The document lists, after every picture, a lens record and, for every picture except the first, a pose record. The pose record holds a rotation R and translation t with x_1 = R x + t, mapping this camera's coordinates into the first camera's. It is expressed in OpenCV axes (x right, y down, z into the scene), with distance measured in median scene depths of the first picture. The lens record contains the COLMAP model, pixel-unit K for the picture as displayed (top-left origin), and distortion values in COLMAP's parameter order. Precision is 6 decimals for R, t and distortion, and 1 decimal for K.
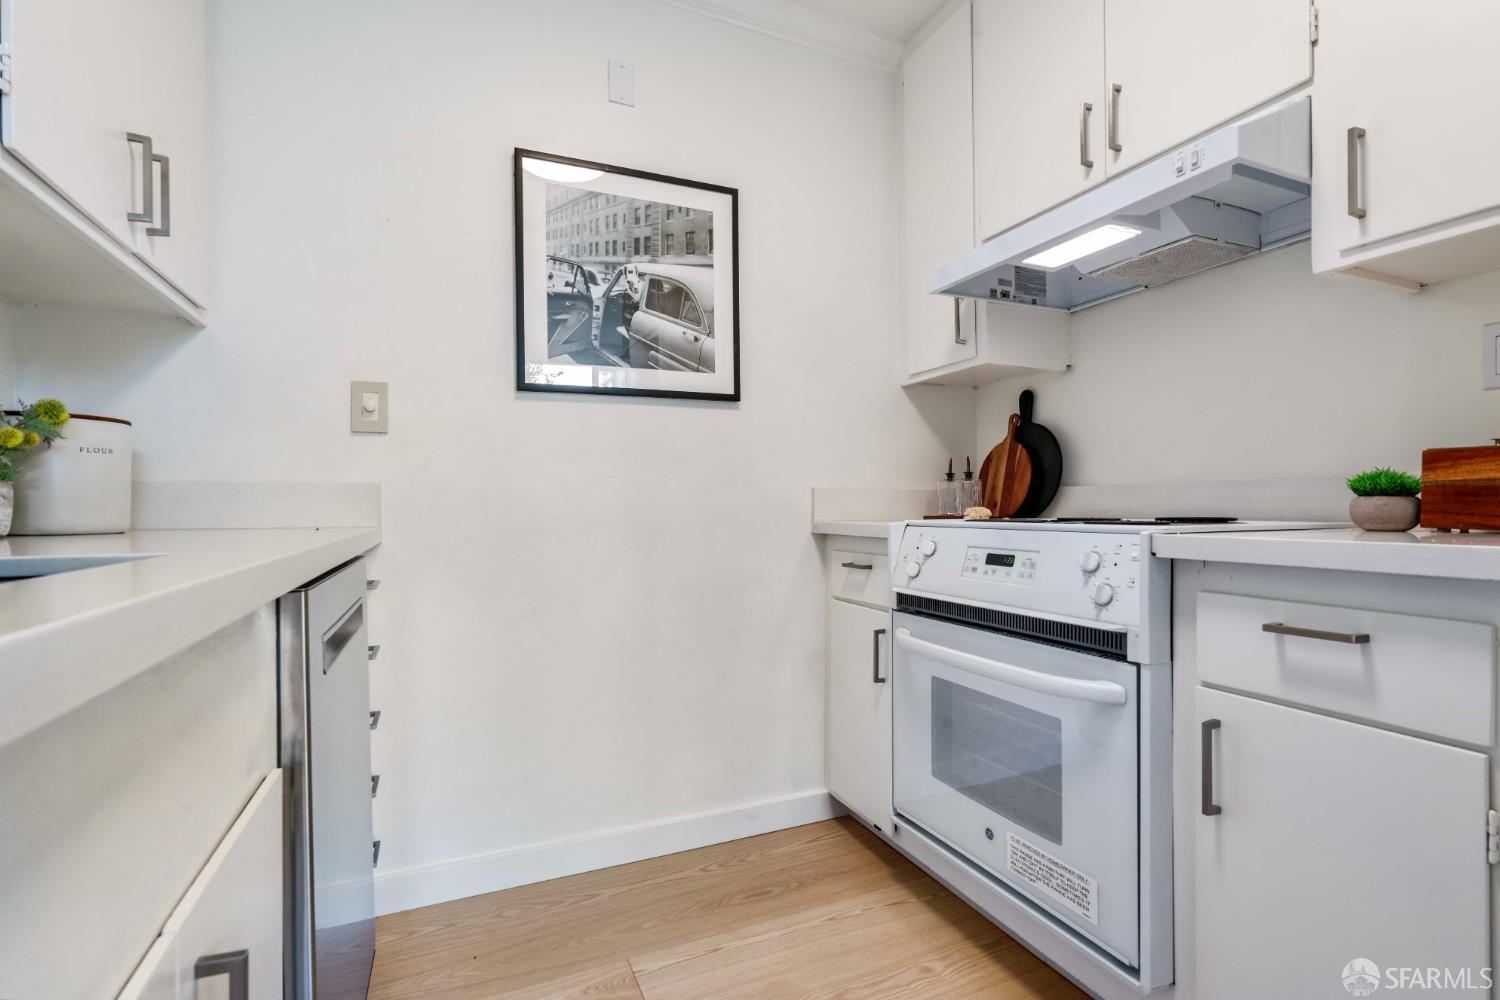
lens RADIAL K [[687.9, 0, 754.0], [0, 687.9, 502.5], [0, 0, 1]] dist [-0.000944, 0.000319]
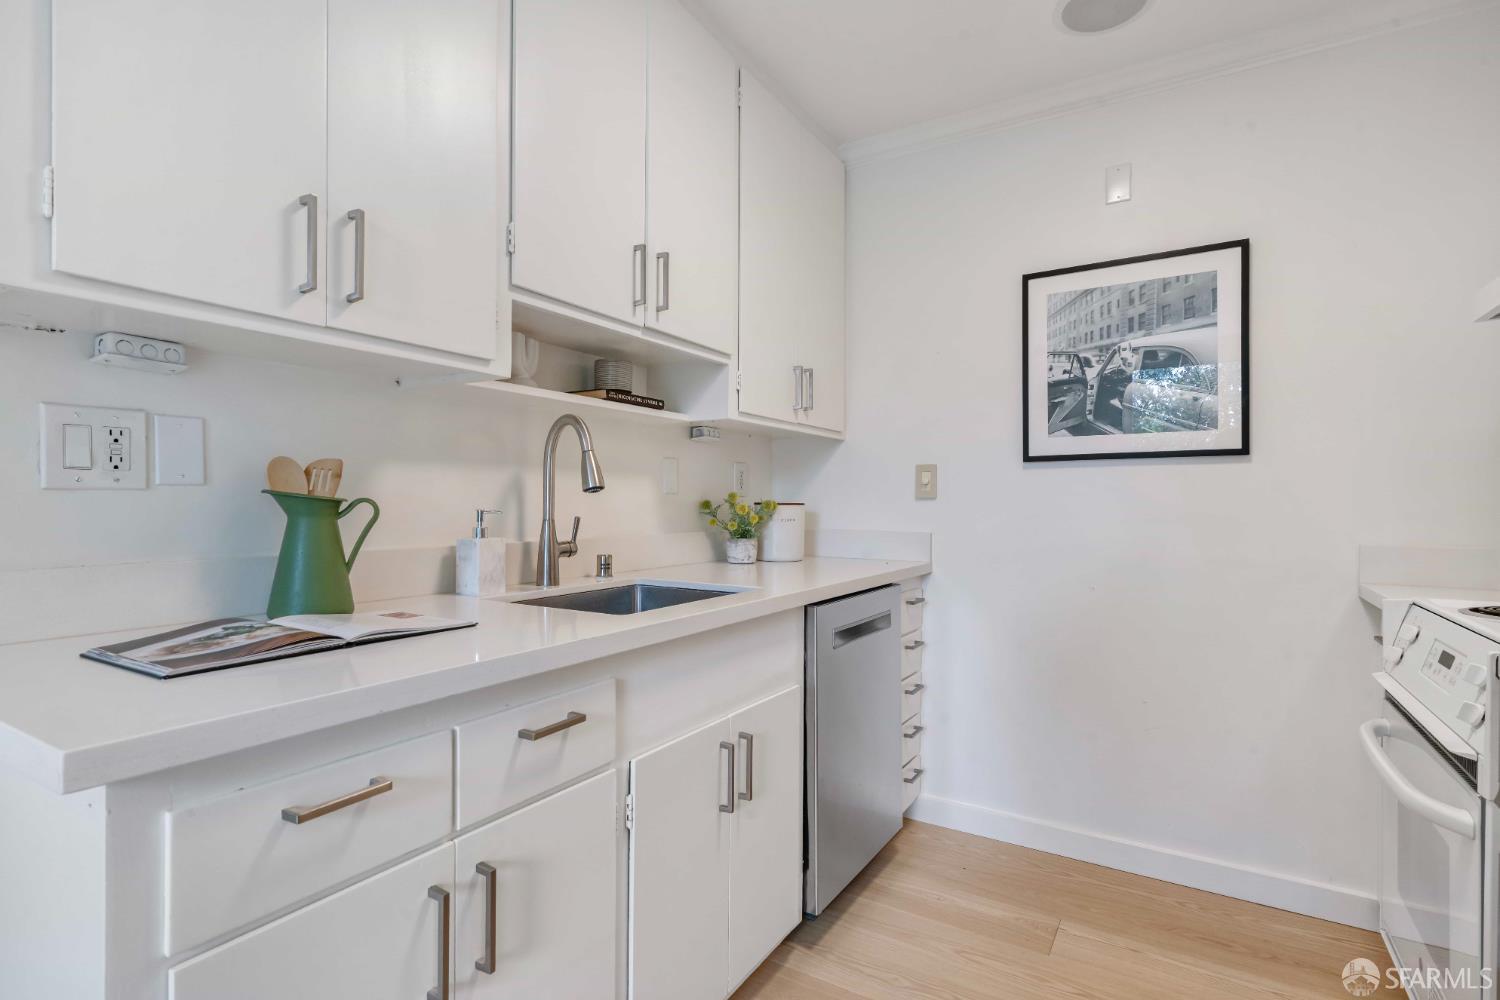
lens RADIAL K [[729.1, 0, 750.0], [0, 729.1, 500.0], [0, 0, 1]] dist [0.018118, 0.000097]
pose [[0.573769, 0.002977, -0.819012, 0.464304], [-0.002953, 0.999994, 0.001566, -0.089001], [0.819012, 0.001520, 0.573775, -0.199350]]
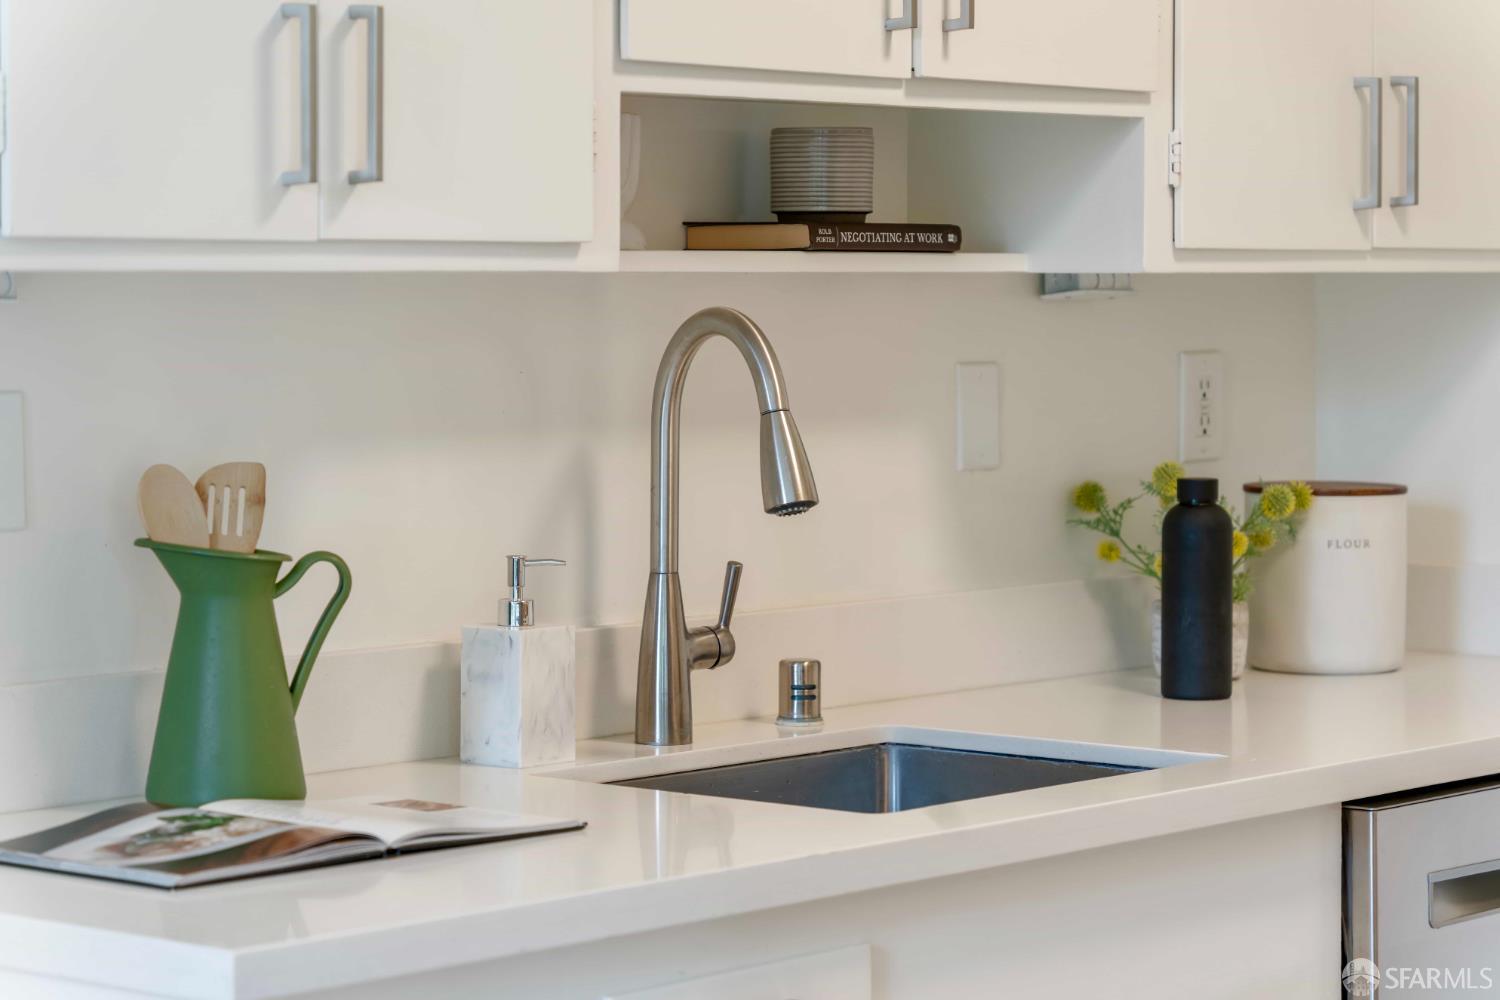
lens RADIAL K [[4035.4, 0, 750.0], [0, 4035.4, 500.0], [0, 0, 1]] dist [-0.008891, -0.377247]
pose [[0.435757, 0.052253, -0.898546, 1.379595], [0.004379, 0.998179, 0.060170, -0.220804], [0.900054, -0.030154, 0.434734, -0.714854]]
